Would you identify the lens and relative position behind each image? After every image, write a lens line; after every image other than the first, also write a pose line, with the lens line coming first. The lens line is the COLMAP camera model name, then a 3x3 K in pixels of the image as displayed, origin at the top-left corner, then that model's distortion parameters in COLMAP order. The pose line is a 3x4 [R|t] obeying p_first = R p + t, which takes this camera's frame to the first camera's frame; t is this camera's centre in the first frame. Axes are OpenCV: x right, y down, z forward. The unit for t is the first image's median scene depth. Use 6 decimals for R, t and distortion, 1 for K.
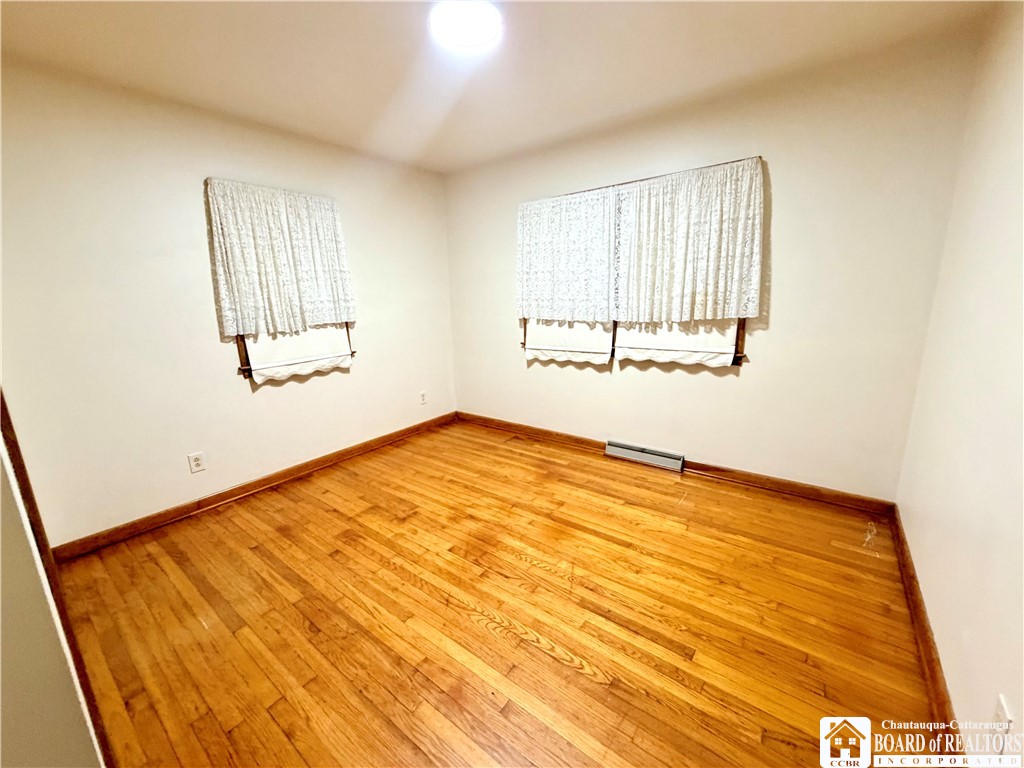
lens RADIAL K [[408.7, 0, 508.5], [0, 408.7, 385.3], [0, 0, 1]] dist [0.001054, -0.000265]
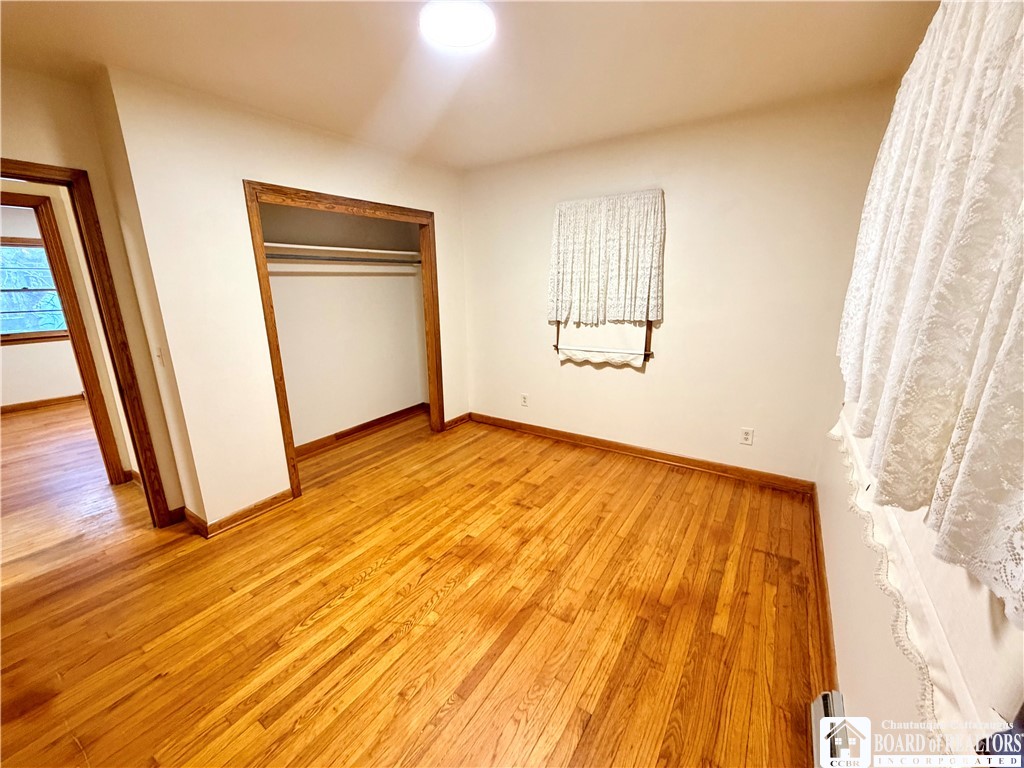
lens RADIAL K [[408.7, 0, 508.5], [0, 408.7, 385.3], [0, 0, 1]] dist [0.001054, -0.000265]
pose [[0.066624, 0.273919, -0.959442, 0.732478], [-0.206954, 0.944461, 0.255271, -0.257334], [0.976080, 0.181553, 0.119613, 0.815532]]
